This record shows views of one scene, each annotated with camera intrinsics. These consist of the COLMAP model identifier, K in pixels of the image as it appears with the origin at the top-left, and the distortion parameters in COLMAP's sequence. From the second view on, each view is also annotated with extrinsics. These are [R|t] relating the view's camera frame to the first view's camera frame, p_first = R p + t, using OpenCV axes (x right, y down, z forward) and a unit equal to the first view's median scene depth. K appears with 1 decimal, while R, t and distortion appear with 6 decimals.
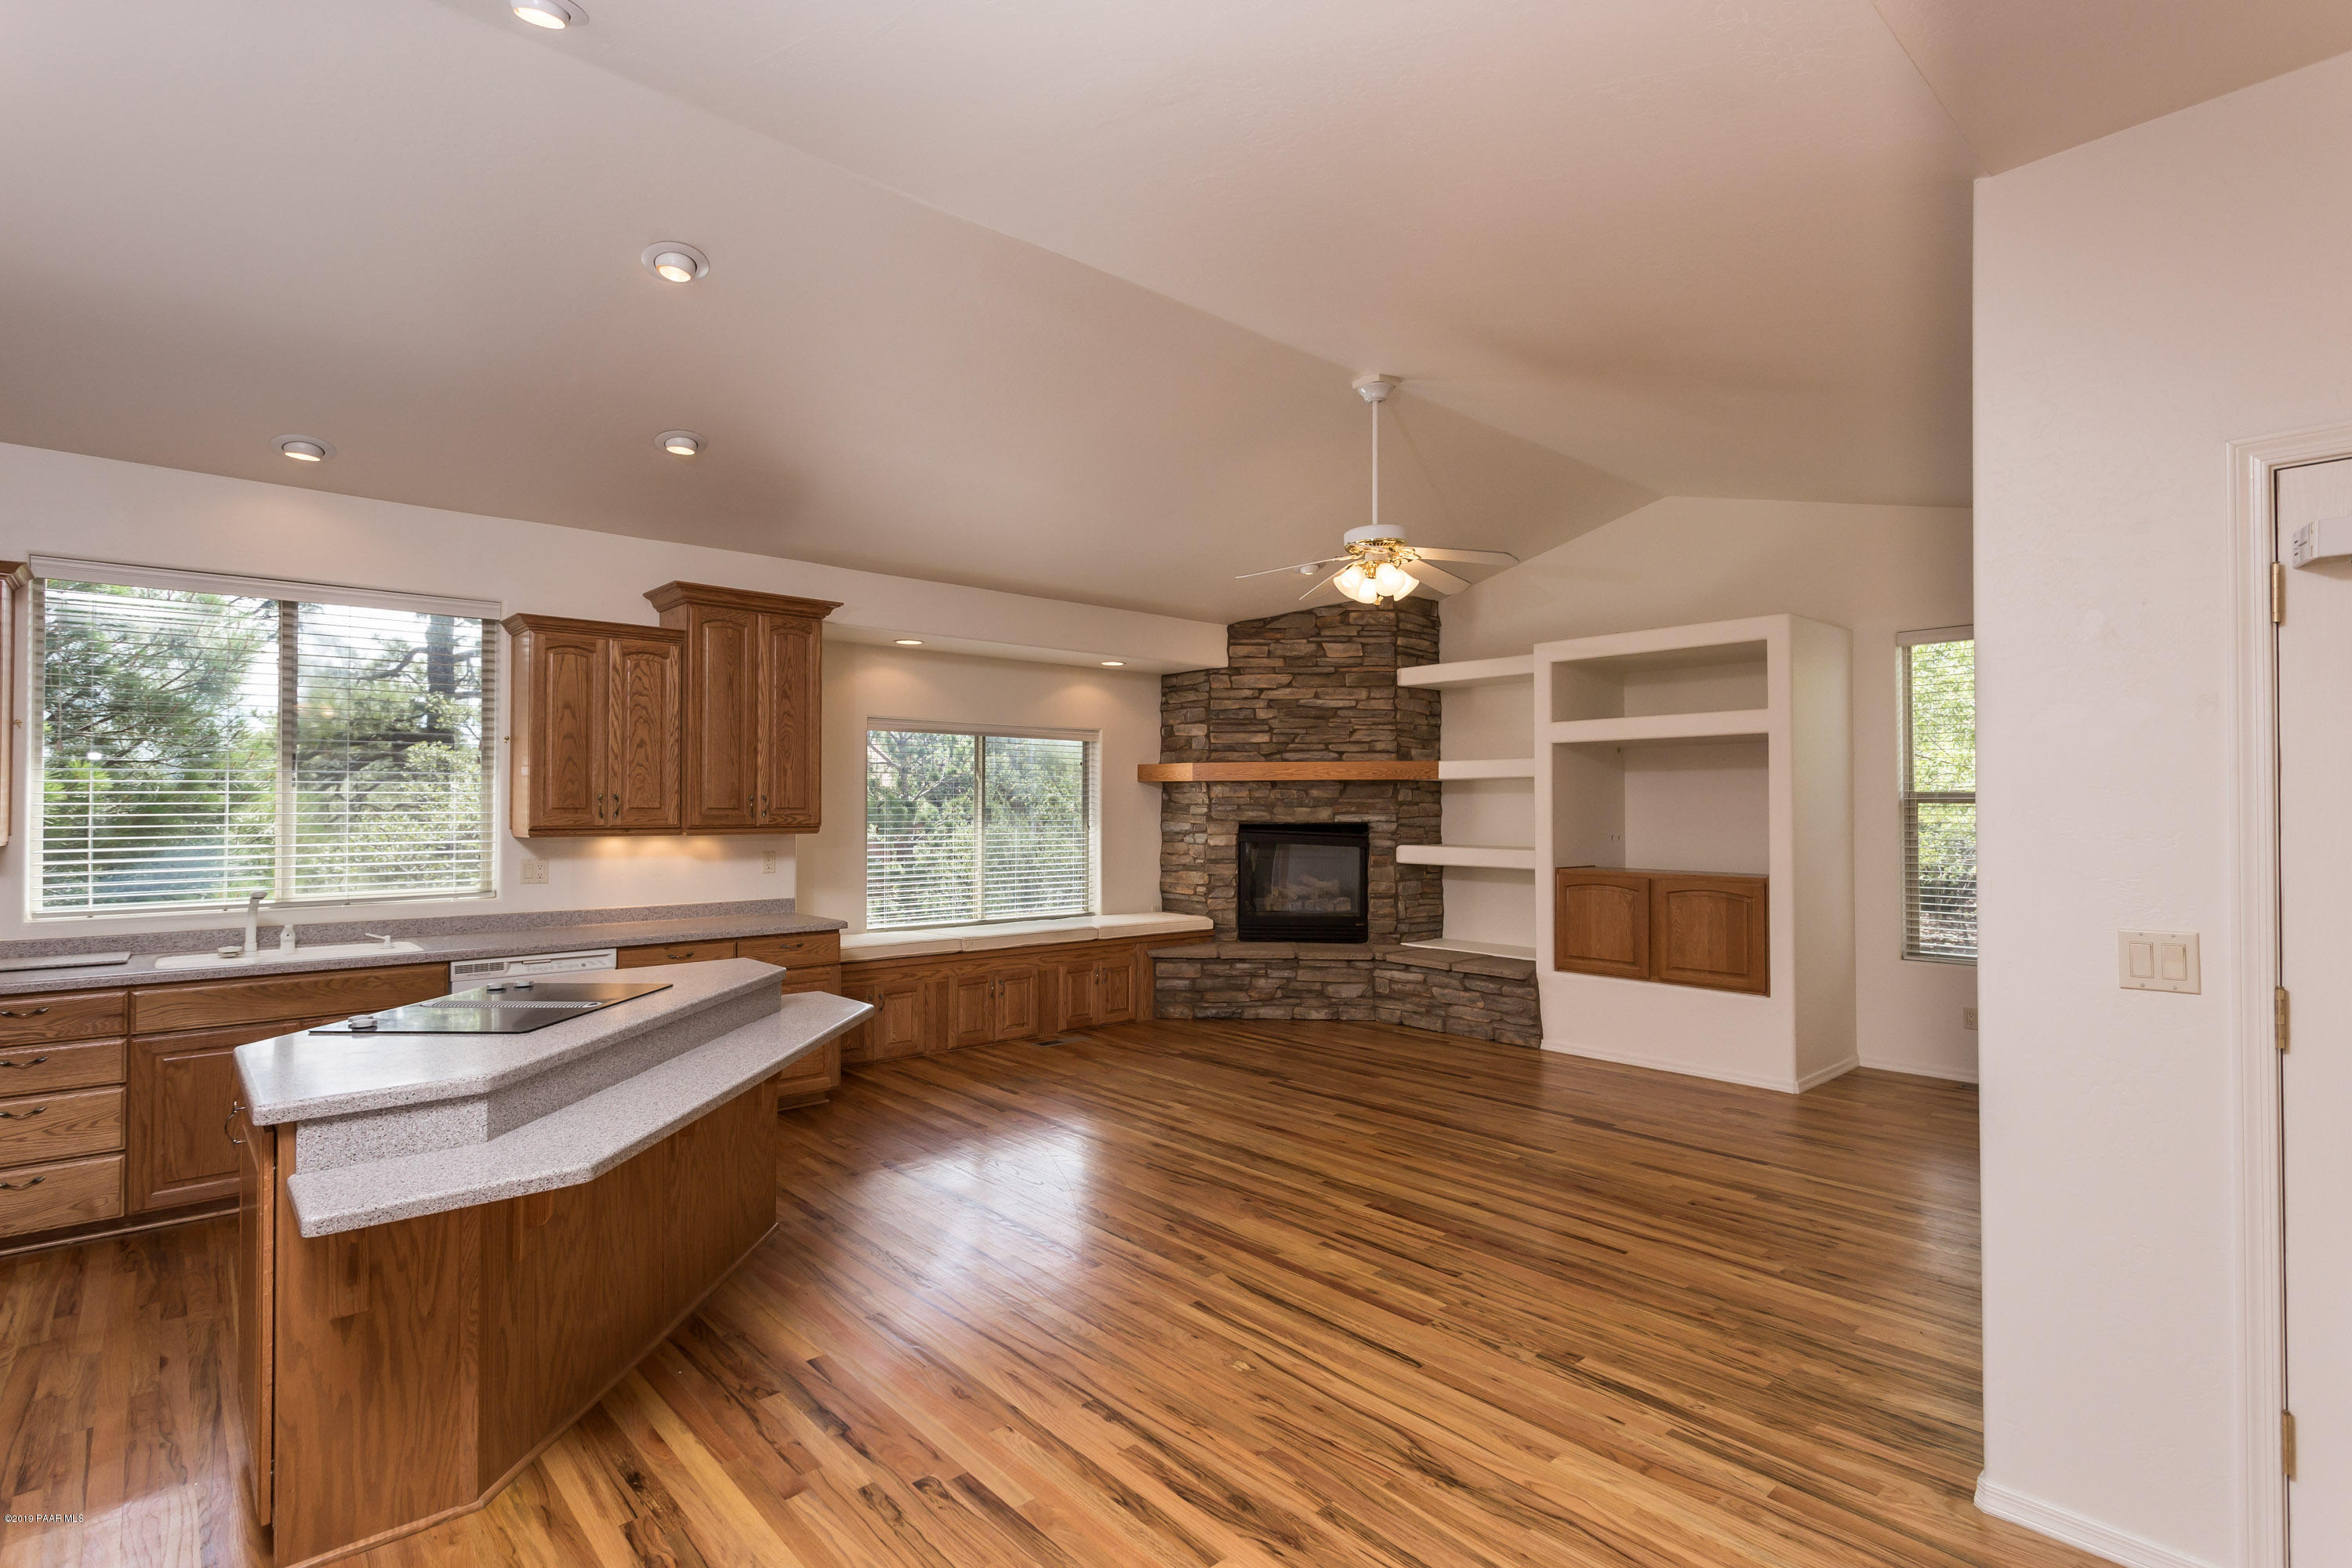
lens RADIAL K [[1161.9, 0, 1176.0], [0, 1161.9, 784.0], [0, 0, 1]] dist [-0.000229, -0.000052]
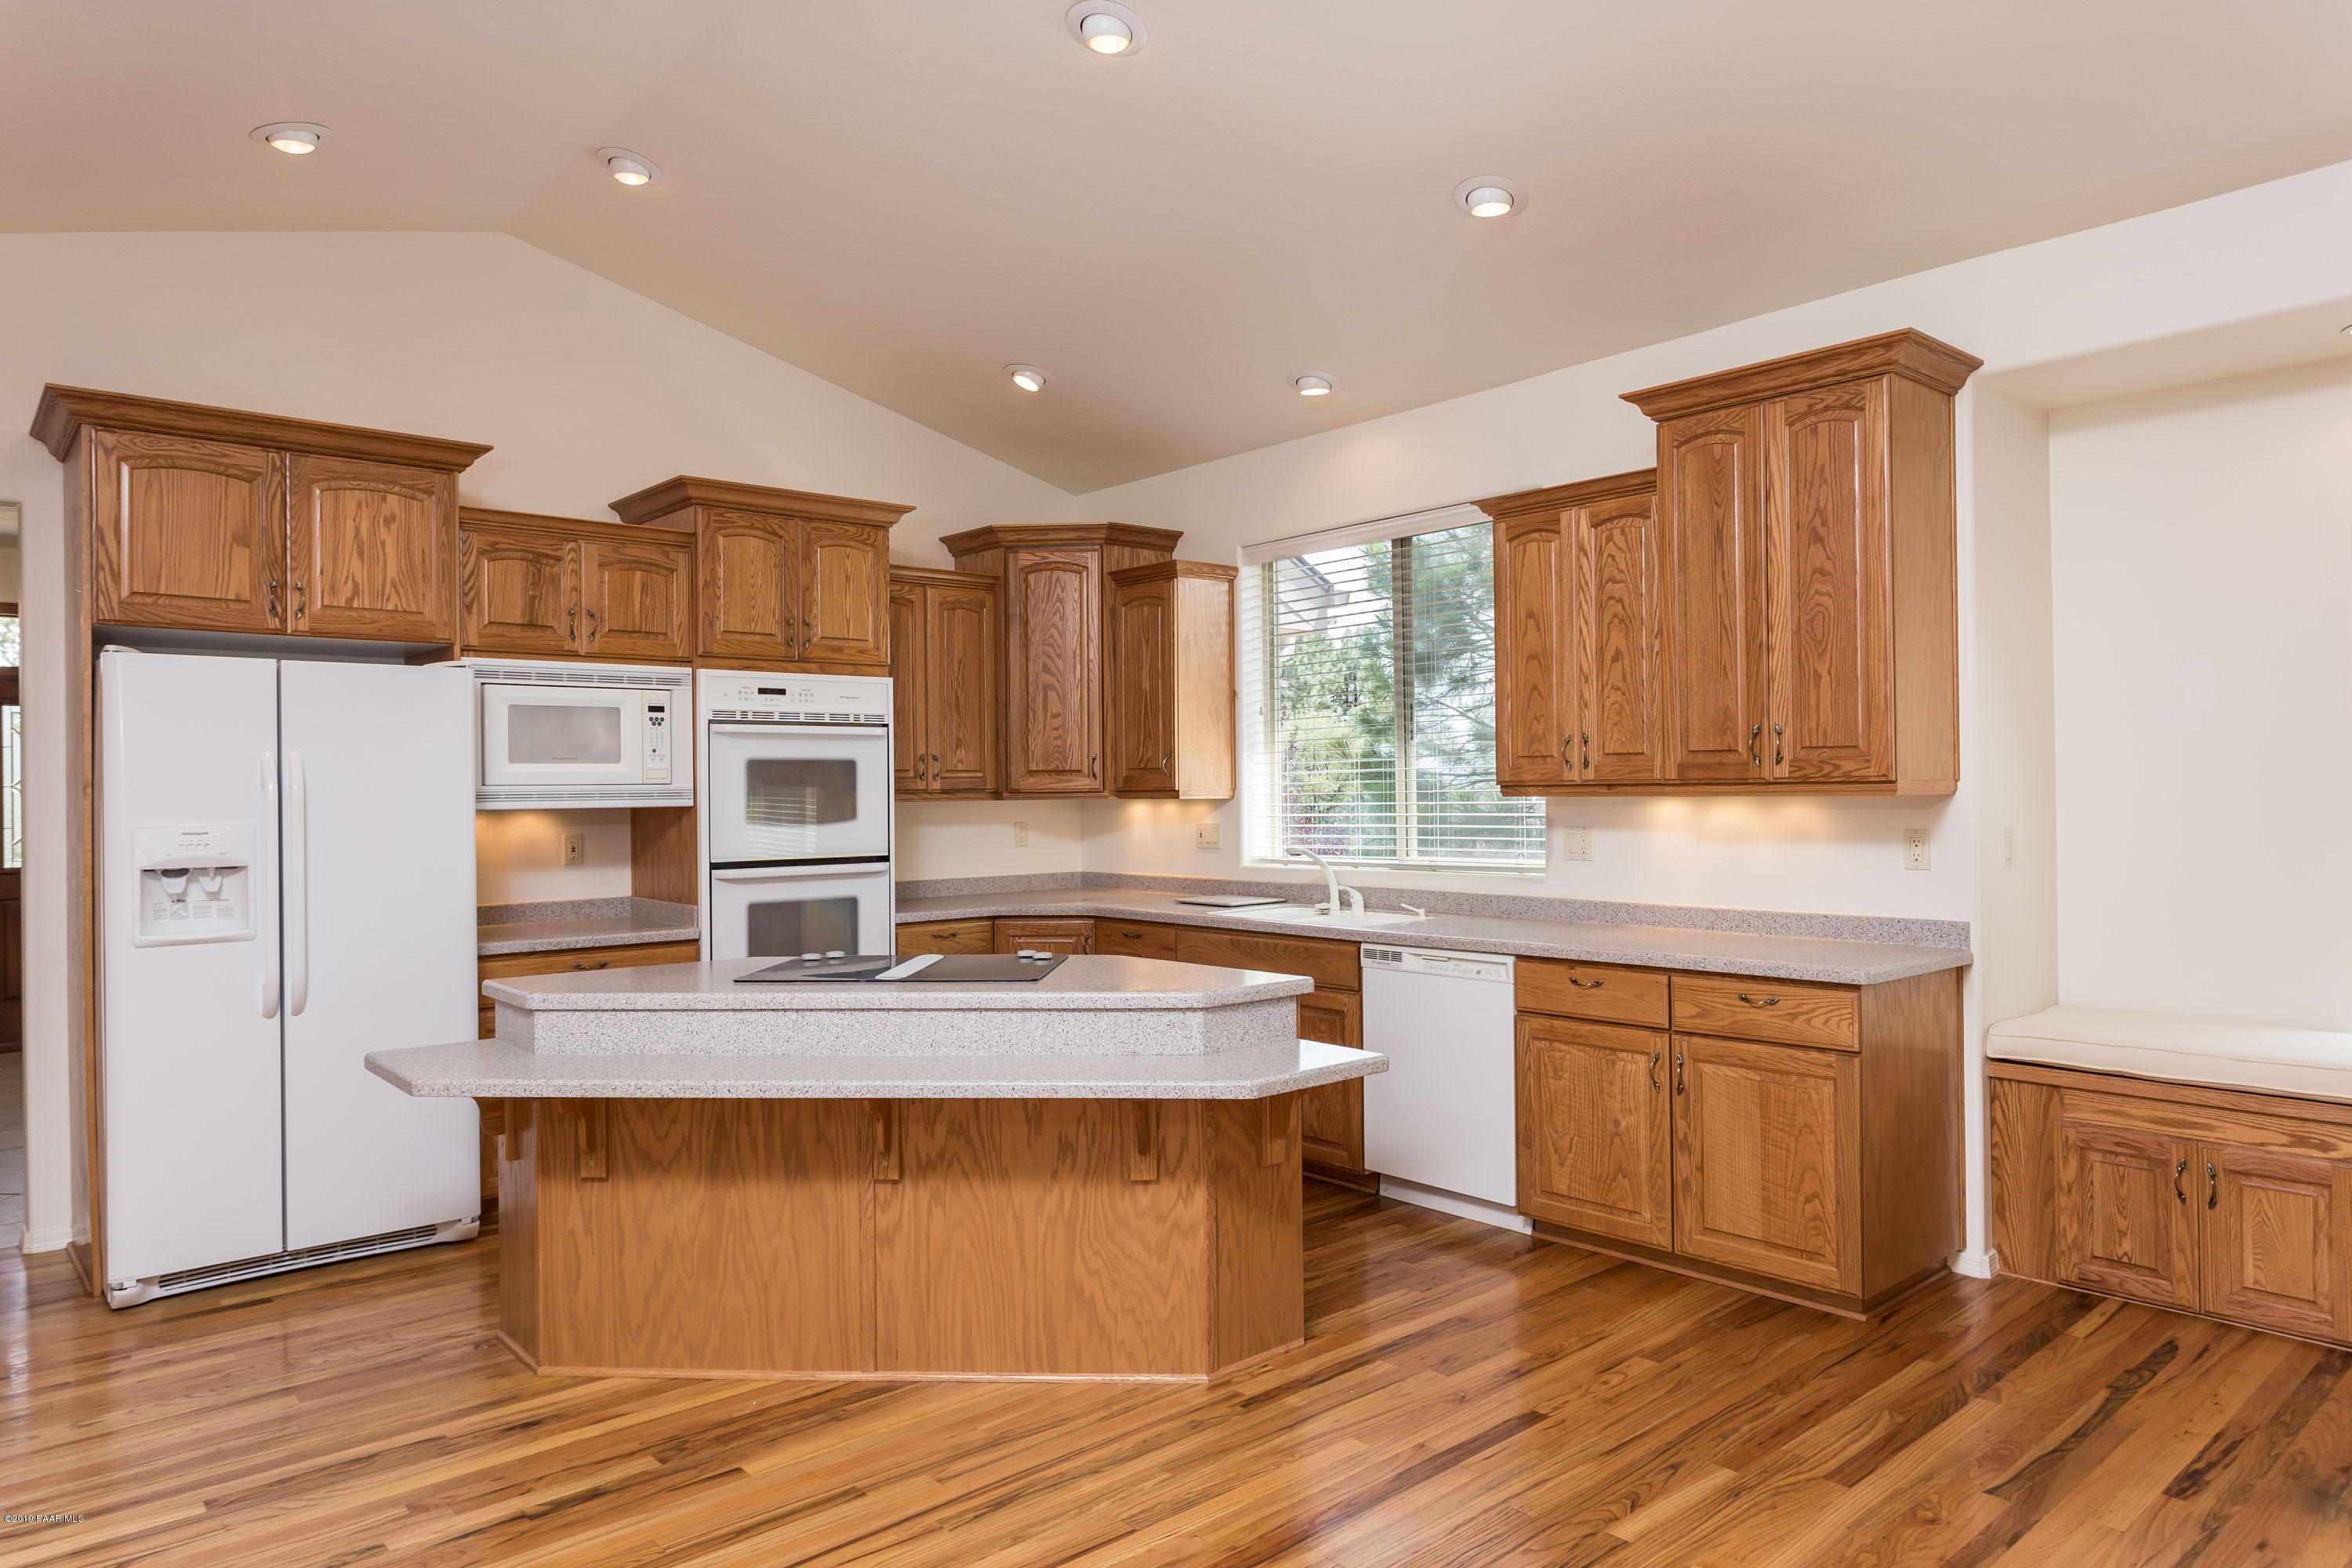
lens RADIAL K [[1469.3, 0, 1176.0], [0, 1469.3, 784.0], [0, 0, 1]] dist [0.000536, 0.001000]
pose [[-0.020197, -0.003598, -0.999790, 0.381664], [0.031170, 0.999505, -0.004226, 0.033863], [0.999310, -0.031249, -0.020075, 0.774672]]
